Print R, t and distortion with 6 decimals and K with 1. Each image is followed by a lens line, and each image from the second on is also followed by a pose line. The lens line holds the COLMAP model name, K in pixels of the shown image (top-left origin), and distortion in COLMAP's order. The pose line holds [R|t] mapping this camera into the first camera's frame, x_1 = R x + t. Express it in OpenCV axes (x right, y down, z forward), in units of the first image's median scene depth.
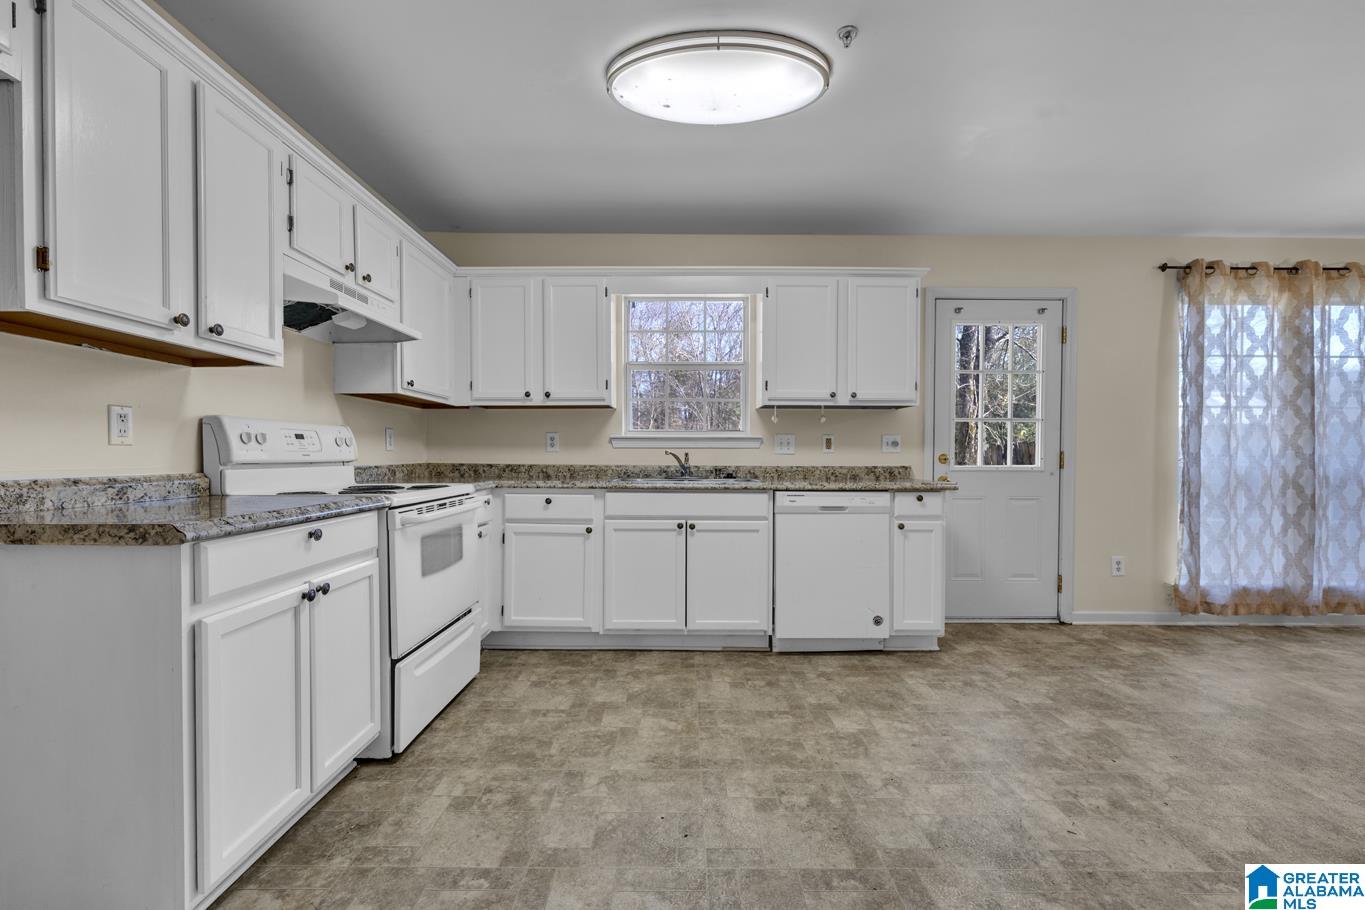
lens RADIAL K [[577.0, 0, 681.9], [0, 577.0, 460.4], [0, 0, 1]] dist [-0.003078, -0.000136]
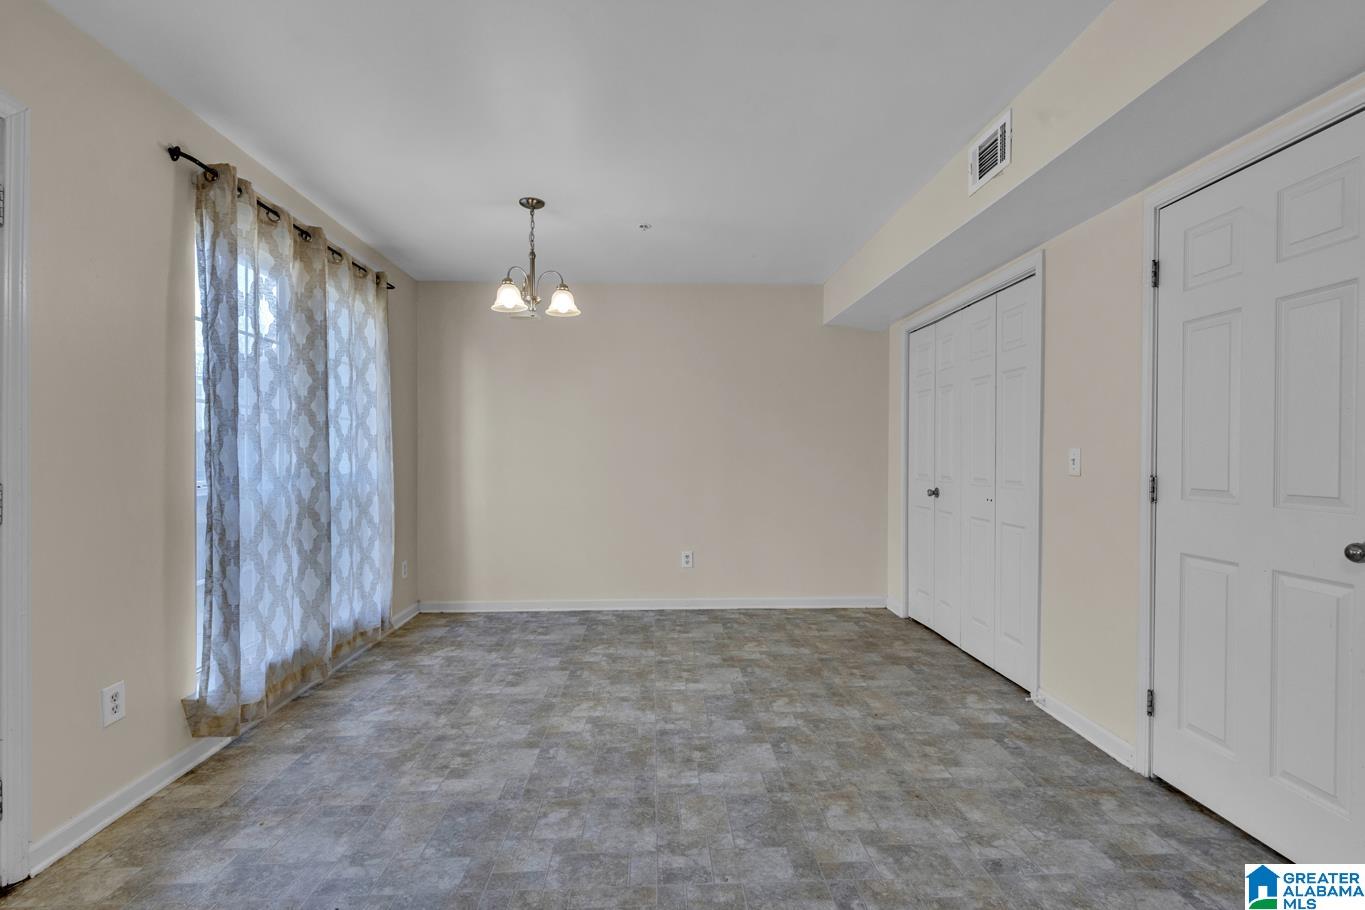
lens RADIAL K [[634.8, 0, 678.9], [0, 634.8, 459.9], [0, 0, 1]] dist [-0.003249, -0.000236]
pose [[-0.050653, -0.012690, 0.998636, 0.183612], [0.007262, 0.999888, 0.013075, -0.036027], [-0.998690, 0.007914, -0.050555, 0.546111]]
